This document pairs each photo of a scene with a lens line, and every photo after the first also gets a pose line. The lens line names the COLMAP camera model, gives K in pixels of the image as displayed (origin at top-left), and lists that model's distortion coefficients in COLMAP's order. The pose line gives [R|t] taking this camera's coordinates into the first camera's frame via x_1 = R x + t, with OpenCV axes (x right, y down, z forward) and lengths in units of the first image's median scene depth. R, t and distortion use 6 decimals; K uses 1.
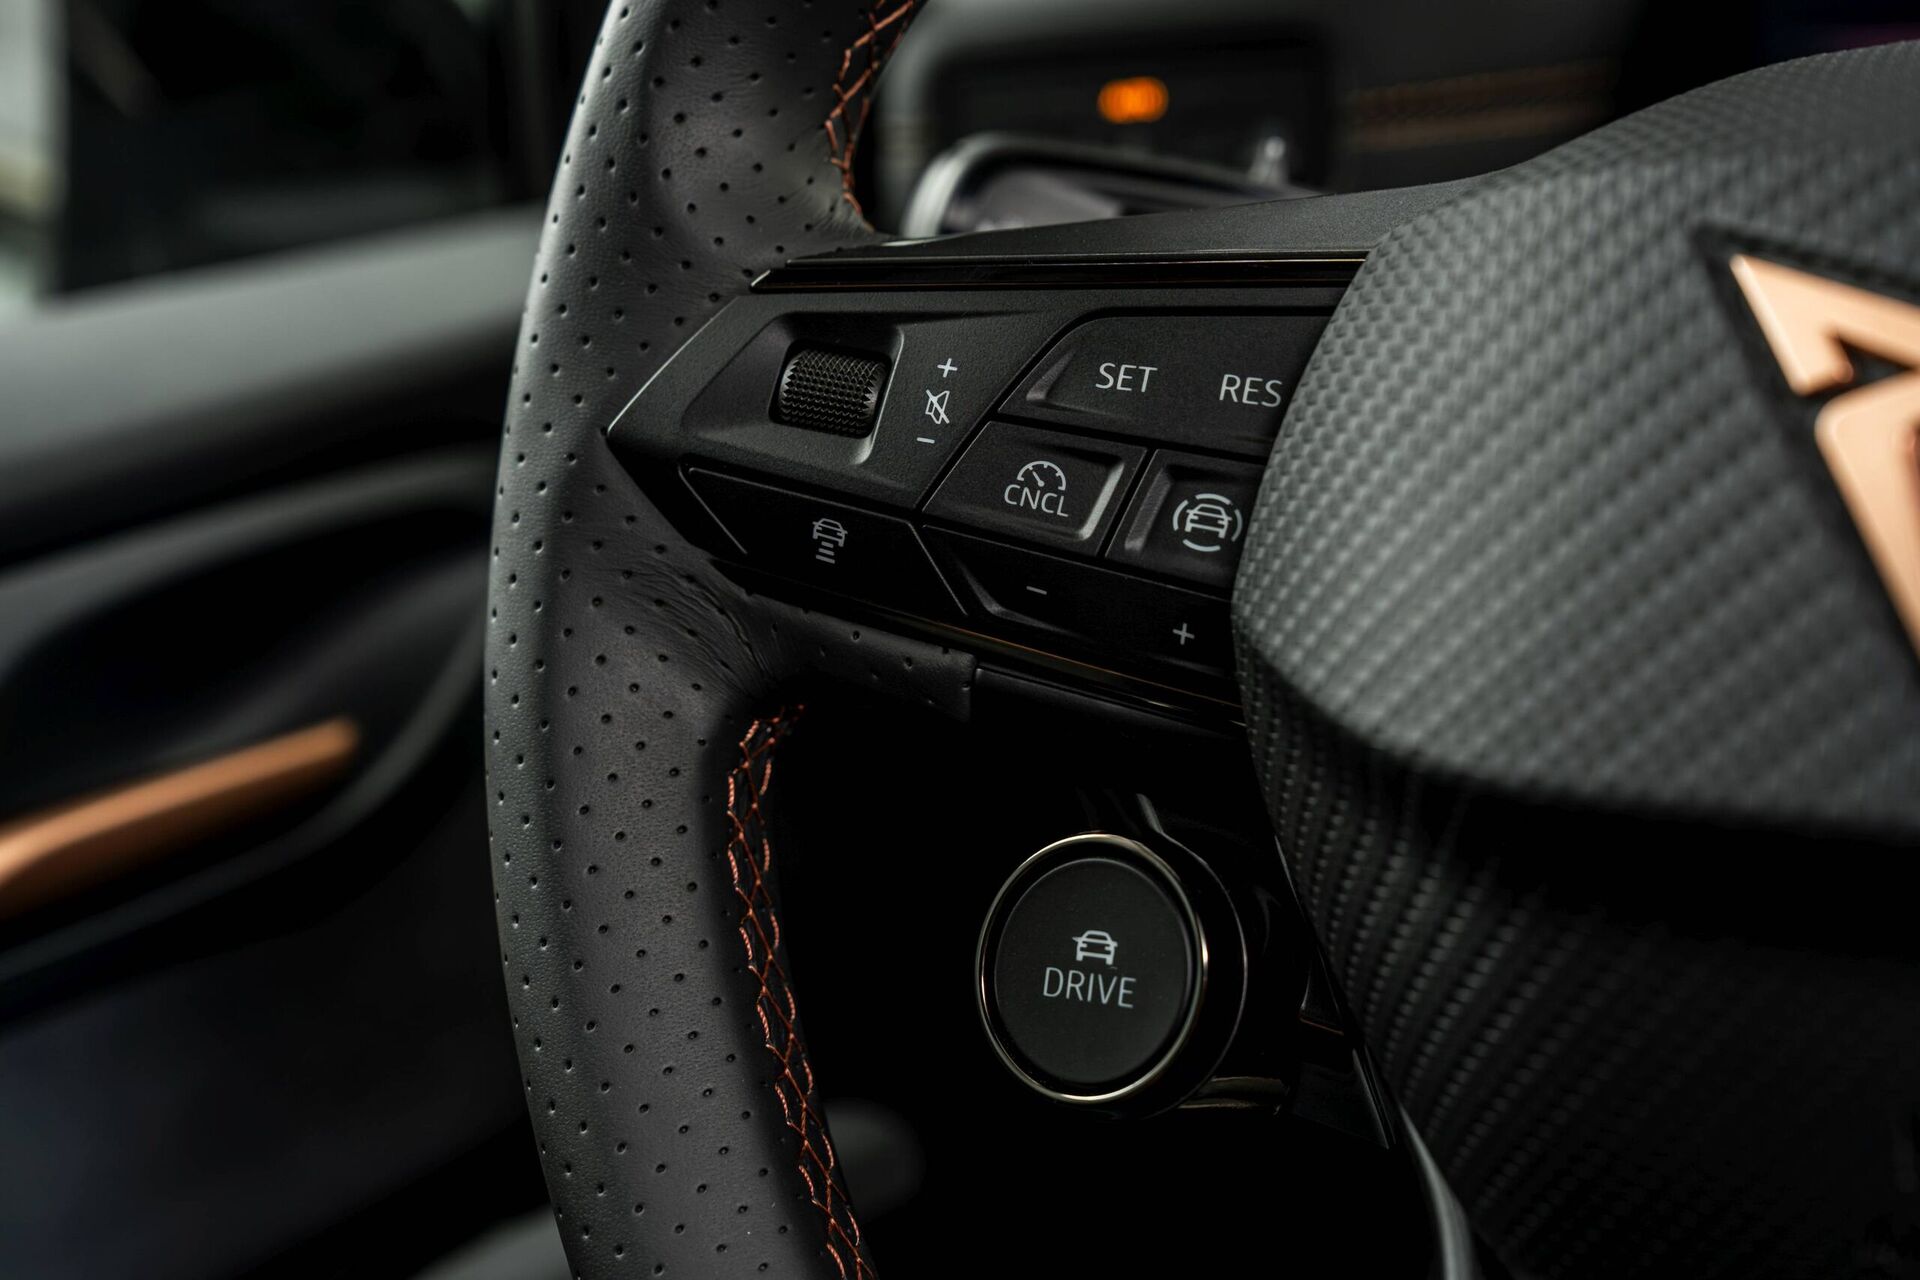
lens RADIAL K [[3079.5, 0, 957.7], [0, 3079.5, 640.7], [0, 0, 1]] dist [-0.014435, 0.000000]
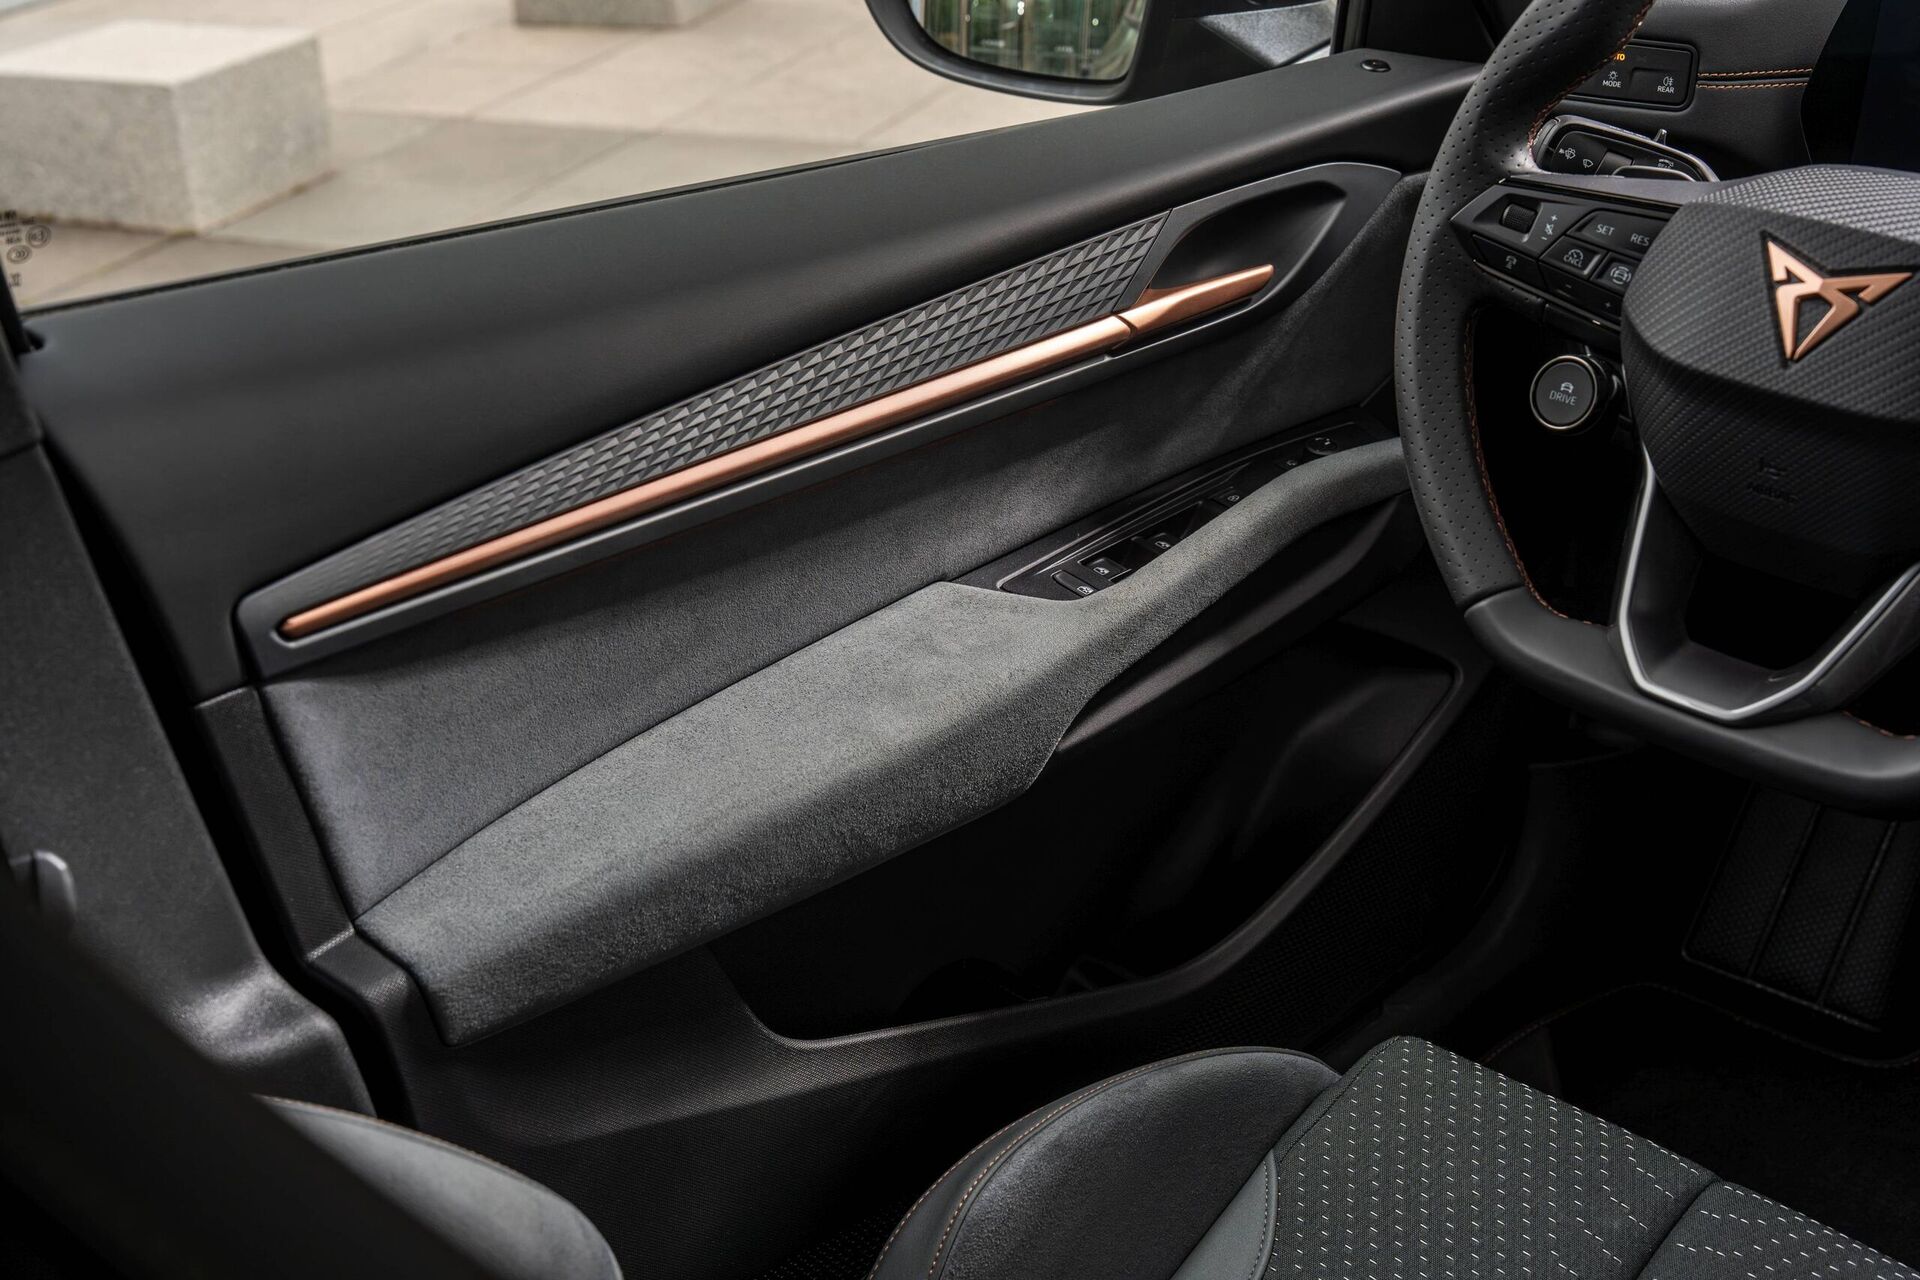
lens RADIAL K [[2379.8, 0, 962.3], [0, 2379.8, 645.3], [0, 0, 1]] dist [0.010363, 0.000000]
pose [[0.977358, 0.164007, -0.133688, -0.226221], [-0.128775, 0.962391, 0.239208, -0.187887], [0.167892, -0.216576, 0.961721, -1.888128]]
